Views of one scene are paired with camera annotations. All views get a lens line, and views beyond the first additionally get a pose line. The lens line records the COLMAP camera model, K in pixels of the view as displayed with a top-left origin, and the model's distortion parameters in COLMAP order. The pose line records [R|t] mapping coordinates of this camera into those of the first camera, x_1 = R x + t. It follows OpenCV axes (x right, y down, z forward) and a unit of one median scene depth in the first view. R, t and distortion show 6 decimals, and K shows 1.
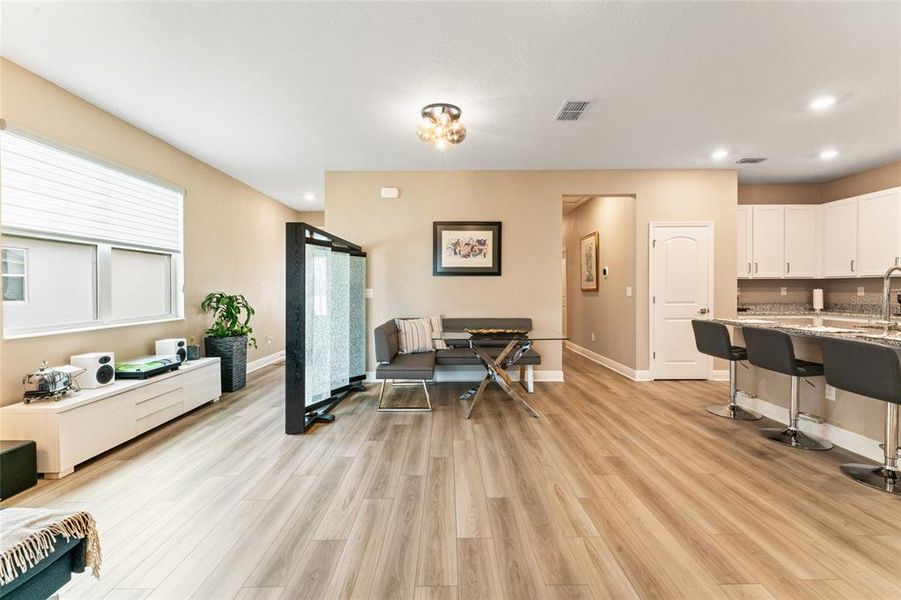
lens RADIAL K [[377.6, 0, 447.7], [0, 377.6, 294.7], [0, 0, 1]] dist [-0.002240, -0.000713]
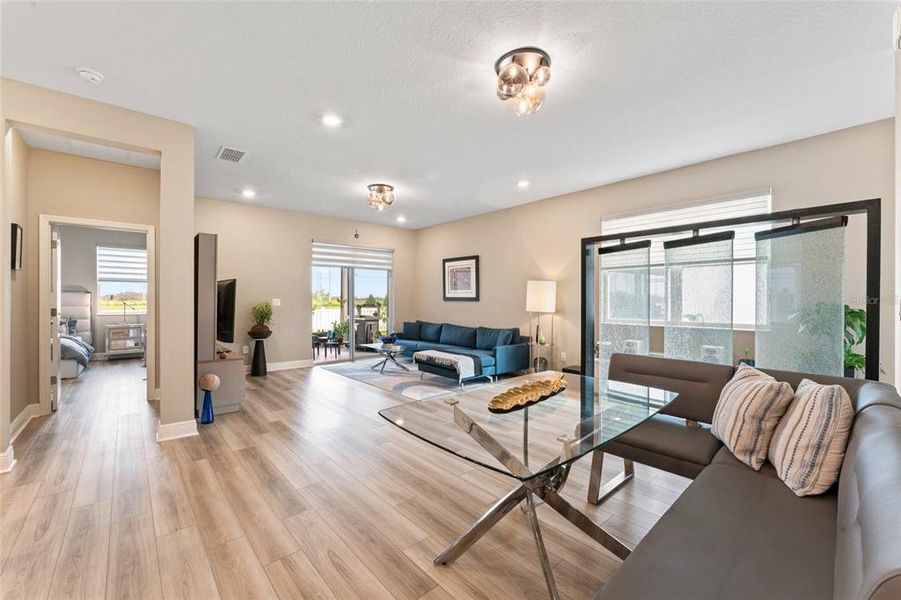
lens RADIAL K [[364.4, 0, 447.9], [0, 364.4, 298.8], [0, 0, 1]] dist [-0.002513, 0.000224]
pose [[-0.746734, 0.006151, -0.665094, 0.421812], [-0.004116, 0.999895, 0.013869, -0.018095], [0.665110, 0.013094, -0.746631, 1.059017]]
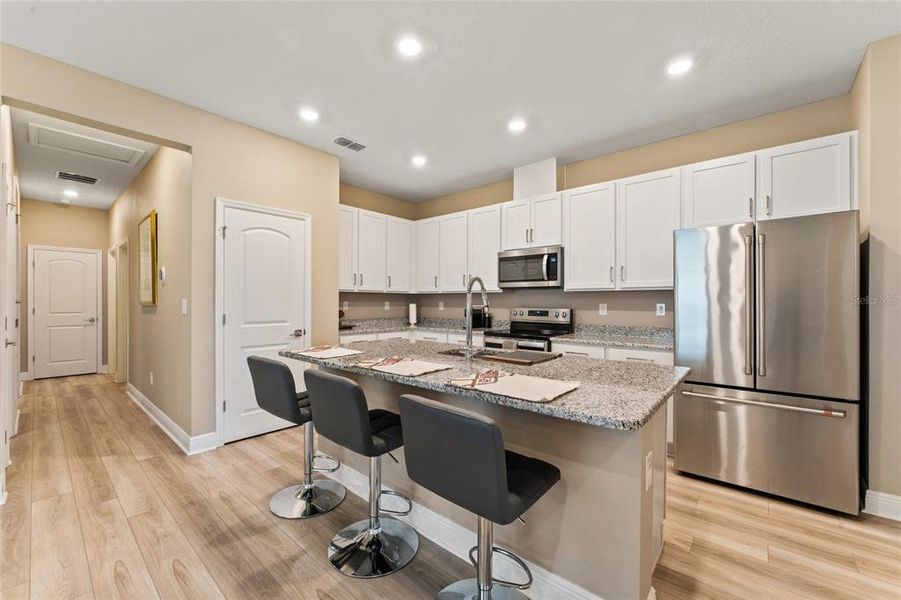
lens RADIAL K [[364.4, 0, 443.8], [0, 364.4, 301.0], [0, 0, 1]] dist [-0.002513, 0.000224]
pose [[0.663248, 0.010033, 0.748333, 0.363293], [0.004366, 0.999841, -0.017274, -0.005997], [-0.748387, 0.014724, 0.663099, 0.341442]]
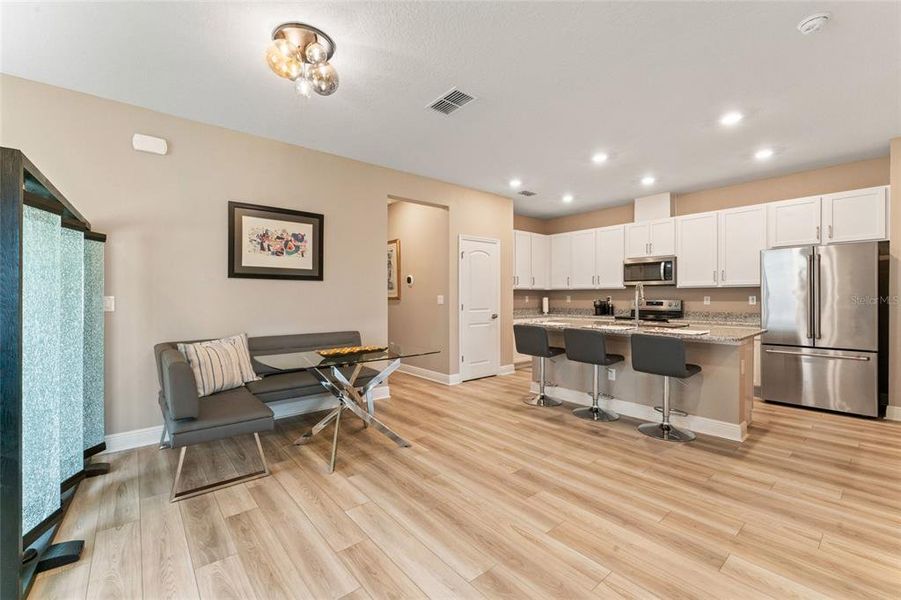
lens RADIAL K [[377.6, 0, 445.4], [0, 377.6, 299.8], [0, 0, 1]] dist [-0.002240, -0.000713]
pose [[0.771664, -0.002579, 0.636025, -0.189546], [0.008936, 0.999937, -0.006788, -0.001162], [-0.635967, 0.010922, 0.771639, 0.221692]]
